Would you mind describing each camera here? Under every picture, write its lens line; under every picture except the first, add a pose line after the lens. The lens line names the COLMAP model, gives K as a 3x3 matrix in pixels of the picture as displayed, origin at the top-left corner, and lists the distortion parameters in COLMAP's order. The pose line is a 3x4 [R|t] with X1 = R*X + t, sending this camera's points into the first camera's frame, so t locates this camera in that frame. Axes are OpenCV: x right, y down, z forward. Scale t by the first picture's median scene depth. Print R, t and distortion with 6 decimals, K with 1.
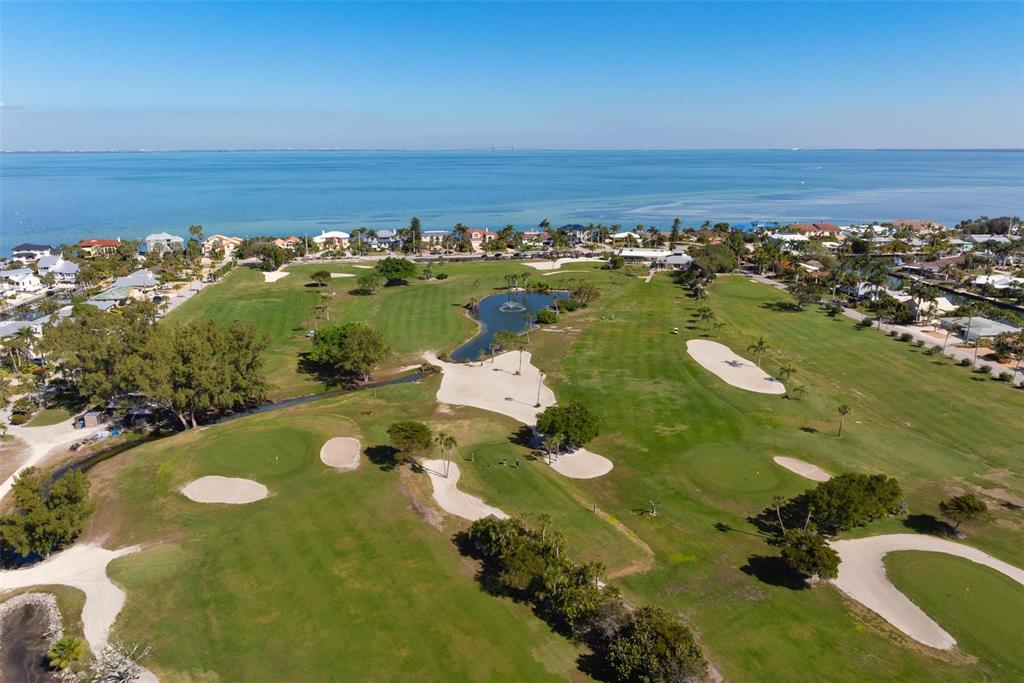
lens RADIAL K [[722.4, 0, 510.6], [0, 722.4, 310.8], [0, 0, 1]] dist [0.004201, -0.000835]
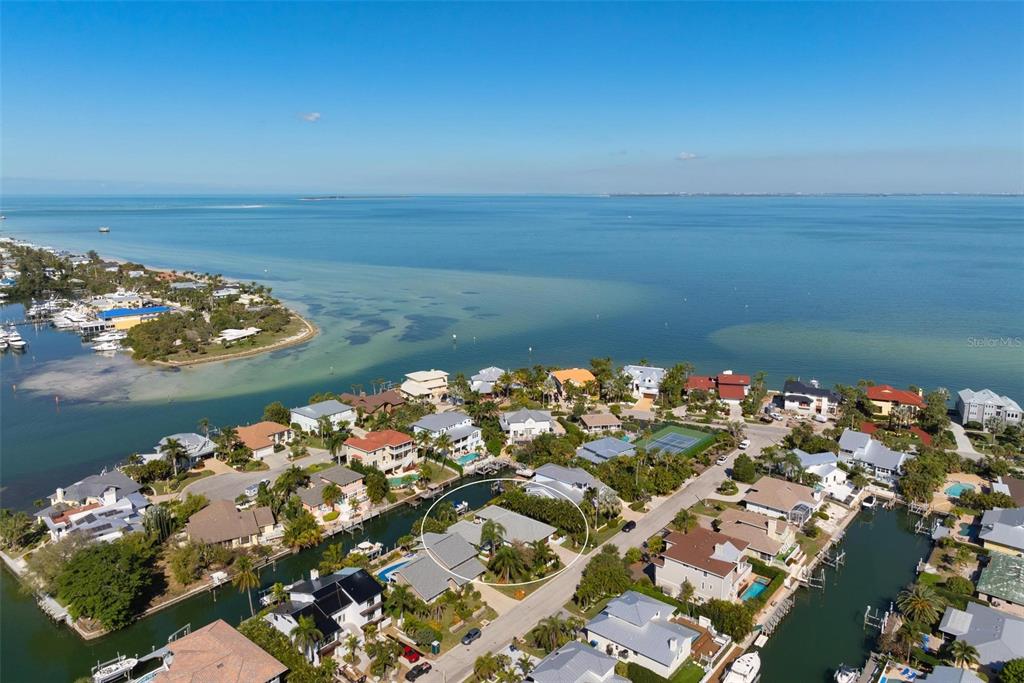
lens RADIAL K [[722.4, 0, 510.6], [0, 722.4, 310.8], [0, 0, 1]] dist [0.004201, -0.000835]
pose [[0.671923, 0.127481, -0.729567, -0.341612], [-0.169362, 0.985421, 0.016207, -0.131962], [0.720997, 0.112671, 0.683717, 0.263399]]
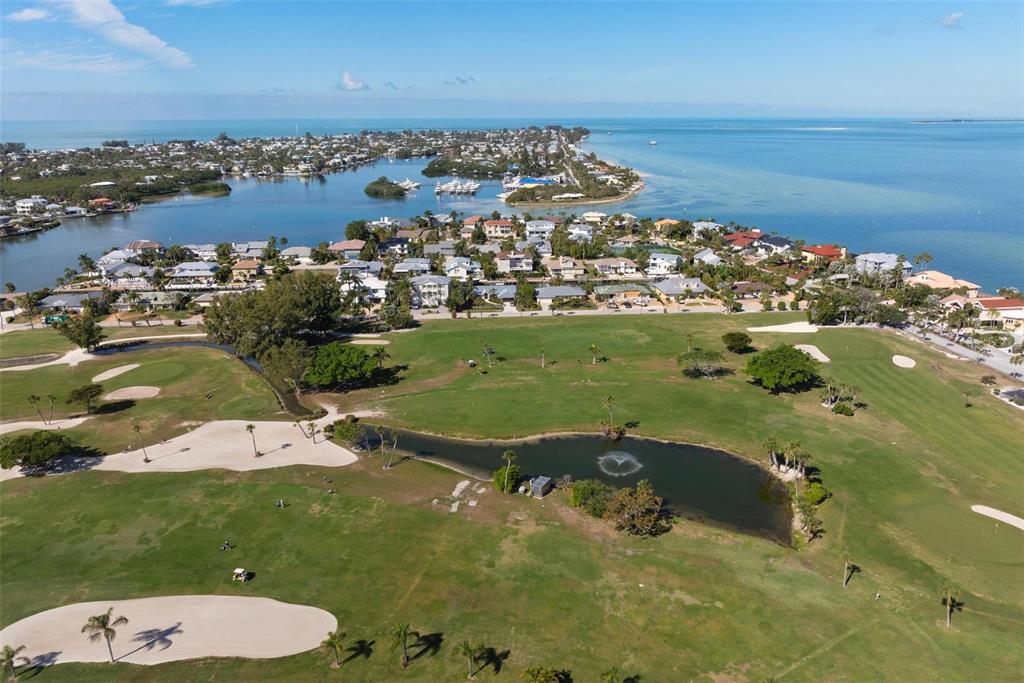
lens RADIAL K [[724.7, 0, 512.0], [0, 724.7, 341.5], [0, 0, 1]] dist [-0.000653, -0.000222]
pose [[-0.062786, 0.303199, -0.950857, 0.417930], [-0.218967, 0.925338, 0.309520, -0.201493], [0.973710, 0.227640, 0.008293, 0.673199]]
